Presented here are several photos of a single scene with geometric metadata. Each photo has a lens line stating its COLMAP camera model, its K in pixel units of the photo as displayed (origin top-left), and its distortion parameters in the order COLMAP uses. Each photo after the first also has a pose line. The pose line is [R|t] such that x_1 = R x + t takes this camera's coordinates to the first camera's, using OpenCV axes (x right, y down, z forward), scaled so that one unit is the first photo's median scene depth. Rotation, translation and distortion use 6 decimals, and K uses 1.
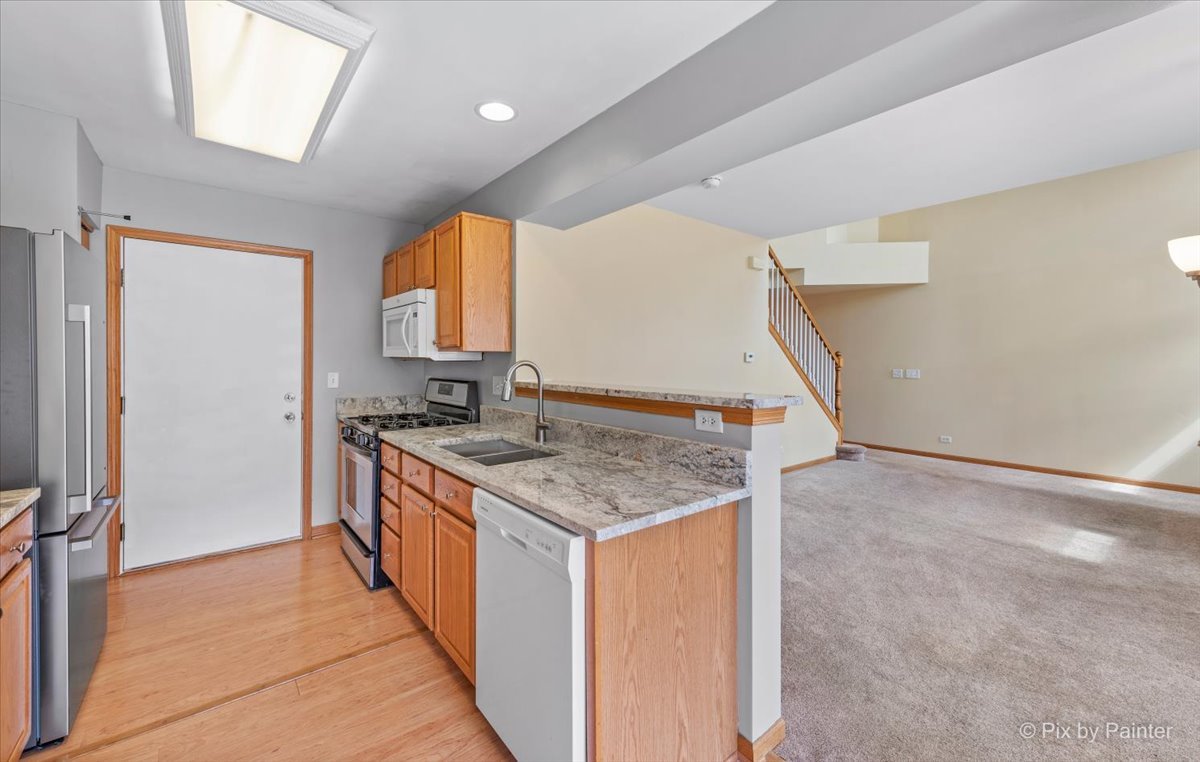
lens RADIAL K [[476.7, 0, 595.6], [0, 476.7, 364.3], [0, 0, 1]] dist [0.011295, -0.003781]
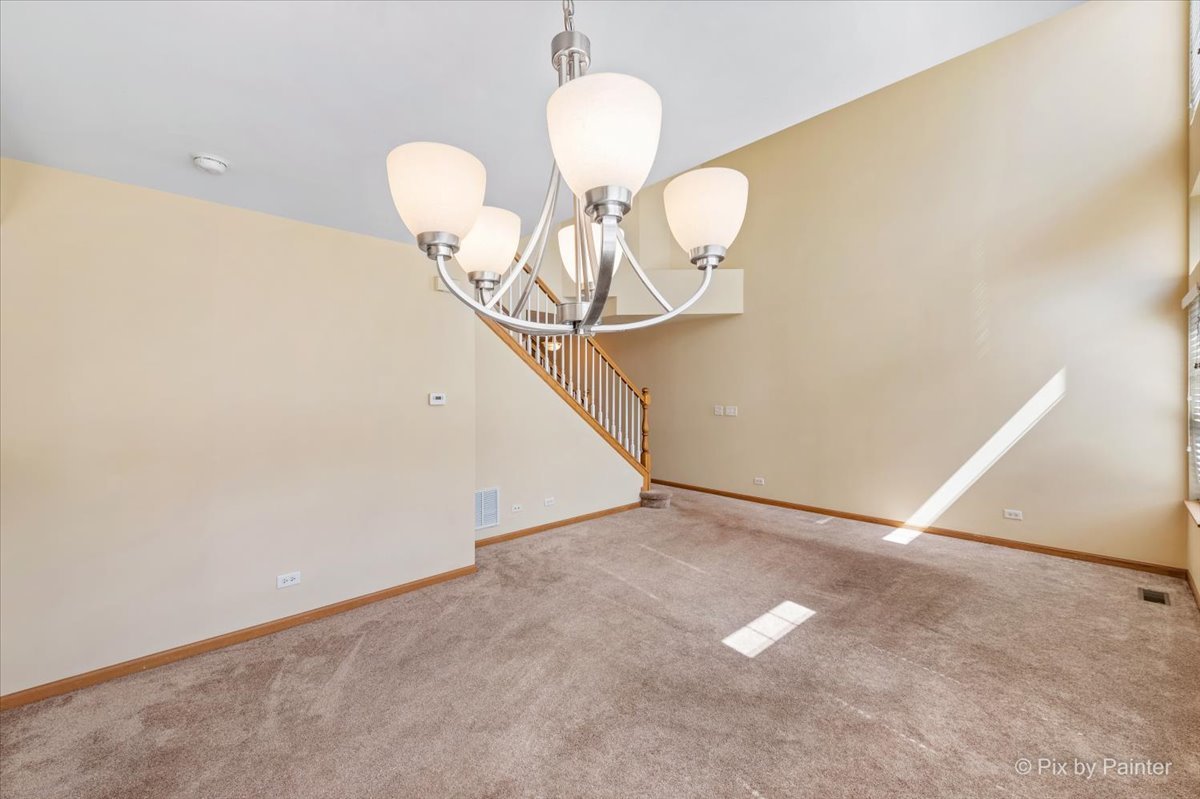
lens RADIAL K [[477.0, 0, 590.8], [0, 477.0, 395.8], [0, 0, 1]] dist [0.009213, -0.000072]
pose [[0.996712, -0.011199, 0.080243, 0.902697], [0.011556, 0.999925, -0.003979, -0.024867], [-0.080193, 0.004894, 0.996767, 0.276169]]
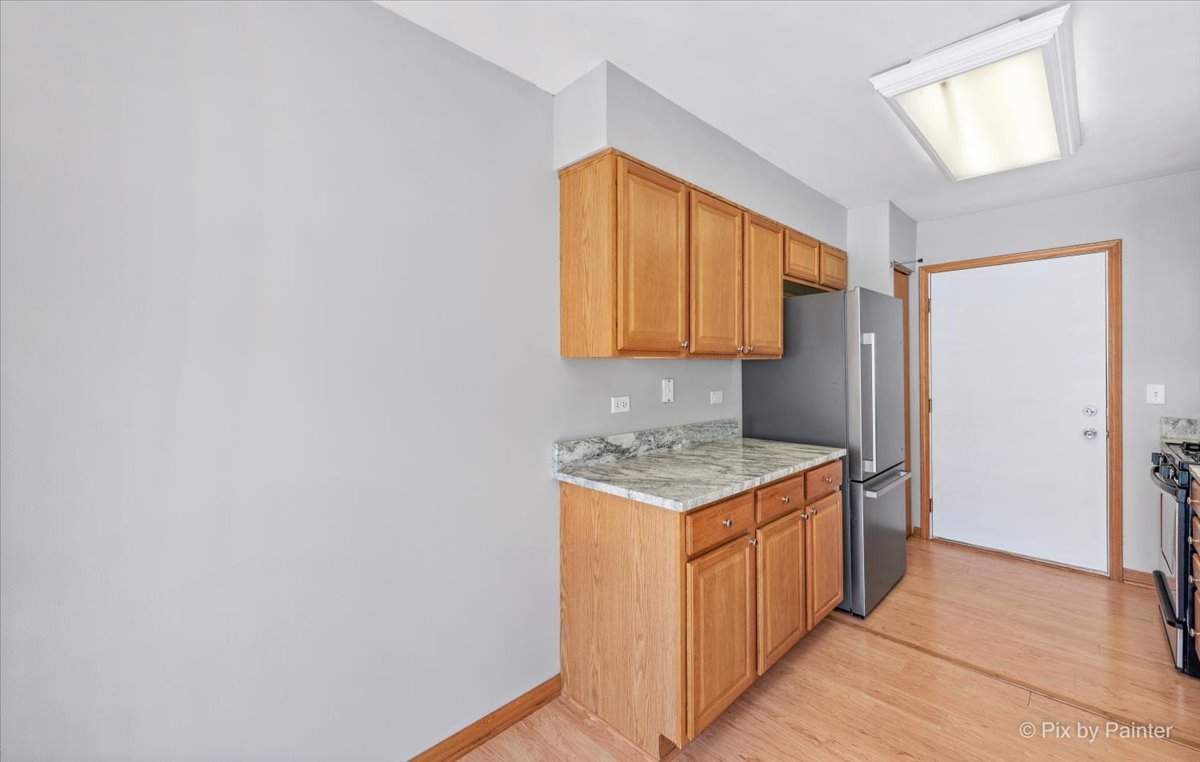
lens RADIAL K [[476.7, 0, 604.1], [0, 476.7, 362.7], [0, 0, 1]] dist [0.011295, -0.003781]
pose [[0.094732, -0.020922, -0.995283, 0.207140], [-0.002036, 0.999773, -0.021210, 0.000696], [0.995501, 0.004036, 0.094668, 0.017989]]
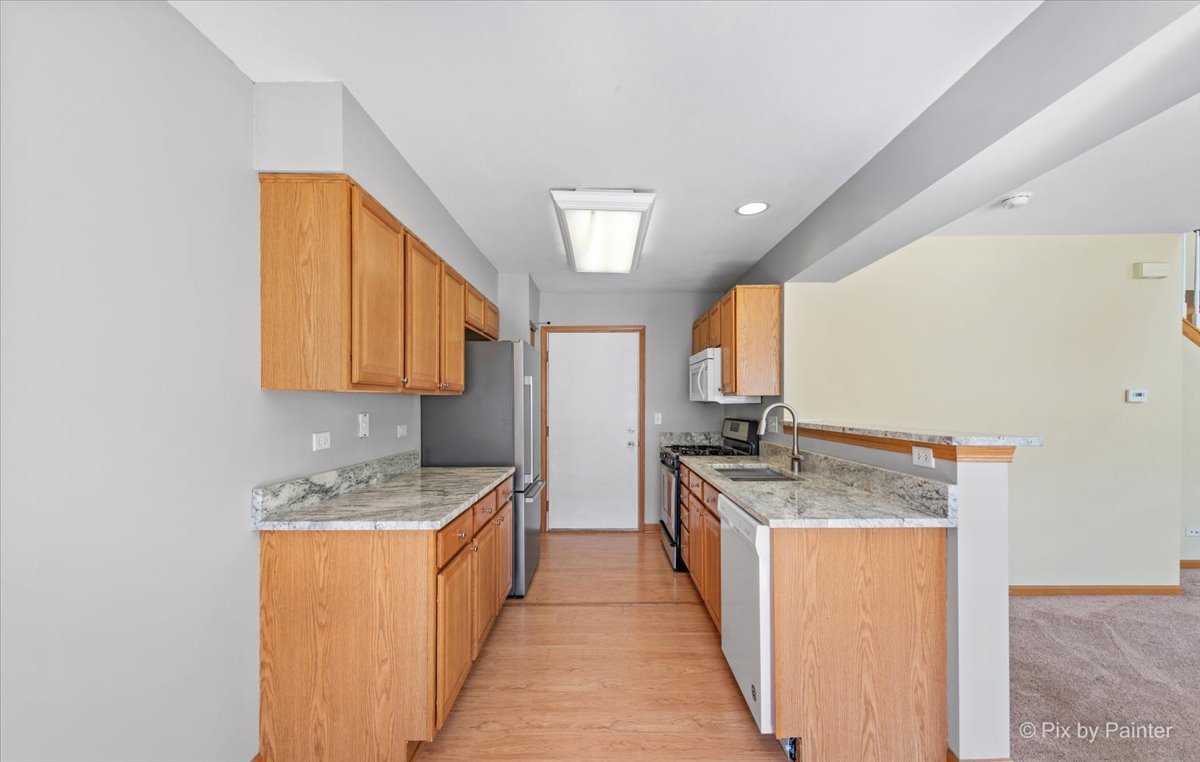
lens RADIAL K [[476.7, 0, 609.8], [0, 476.7, 397.2], [0, 0, 1]] dist [0.011295, -0.003781]
pose [[0.789320, -0.016399, -0.613763, 0.226800], [0.003064, 0.999736, -0.022771, 0.003807], [0.613975, 0.016093, 0.789162, -0.197754]]
